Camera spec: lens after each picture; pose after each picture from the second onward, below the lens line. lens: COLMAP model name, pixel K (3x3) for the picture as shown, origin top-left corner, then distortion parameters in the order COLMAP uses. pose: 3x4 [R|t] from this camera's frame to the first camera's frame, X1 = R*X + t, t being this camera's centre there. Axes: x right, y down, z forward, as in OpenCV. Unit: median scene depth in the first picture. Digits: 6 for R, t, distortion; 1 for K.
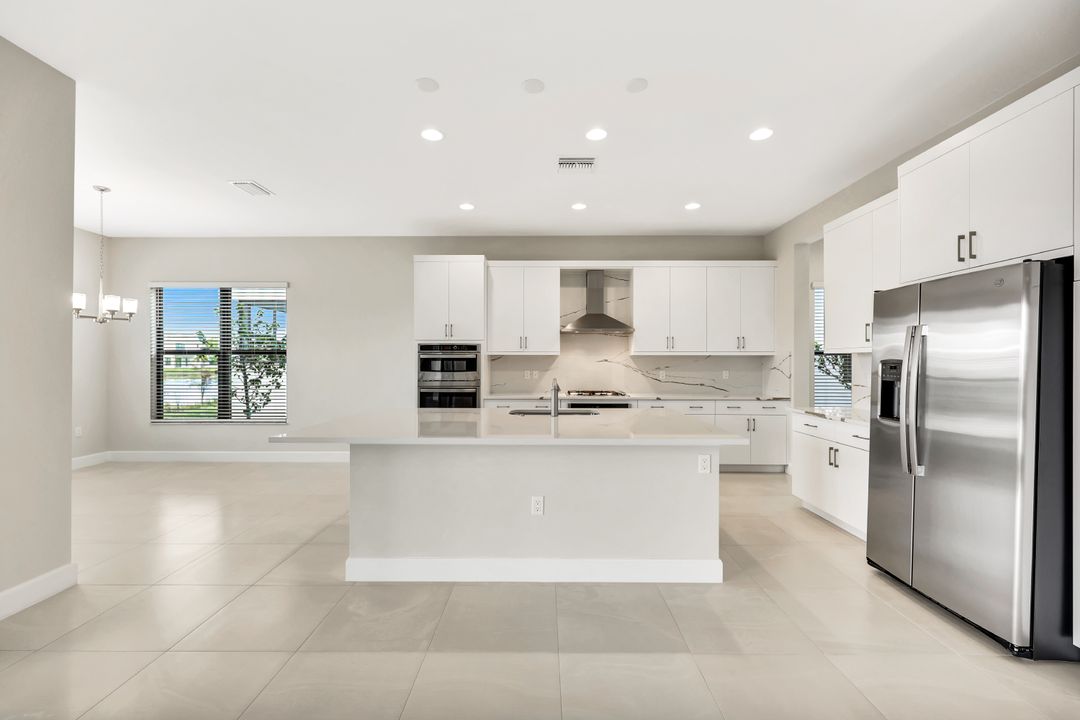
lens RADIAL K [[438.4, 0, 540.0], [0, 438.4, 360.0], [0, 0, 1]] dist [0.013755, -0.000101]
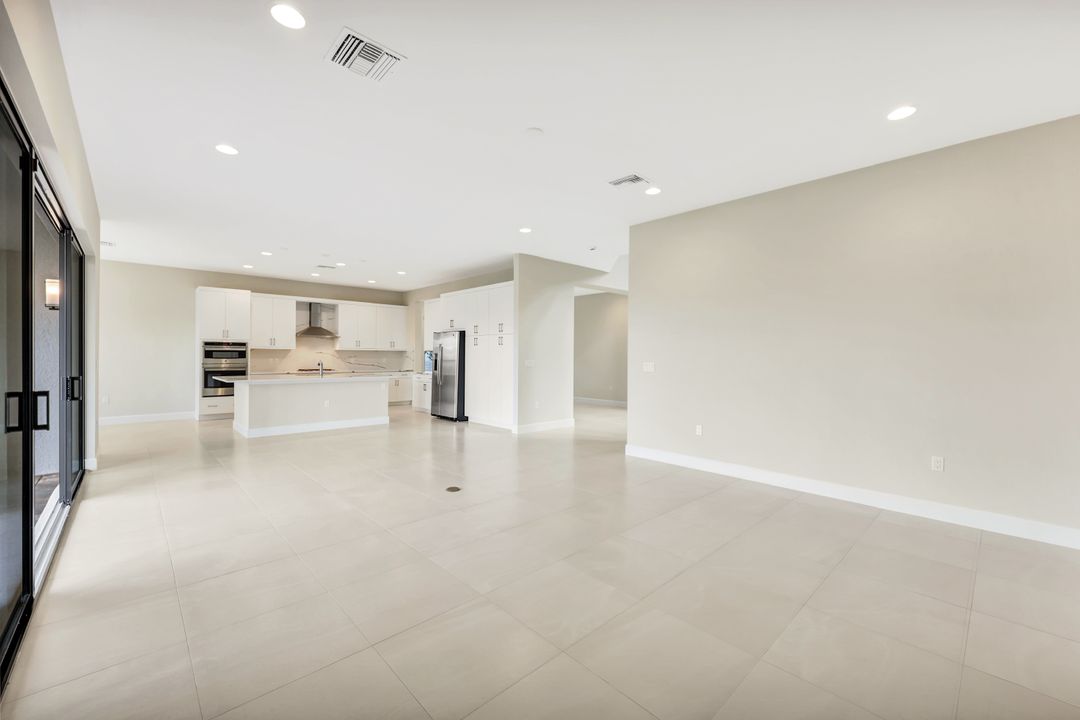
lens RADIAL K [[438.4, 0, 540.0], [0, 438.4, 360.0], [0, 0, 1]] dist [0.013755, -0.000101]
pose [[0.716154, -0.003612, 0.697933, -0.497314], [-0.008832, 0.999860, 0.014237, -0.001782], [-0.697887, -0.016360, 0.716021, -0.986310]]
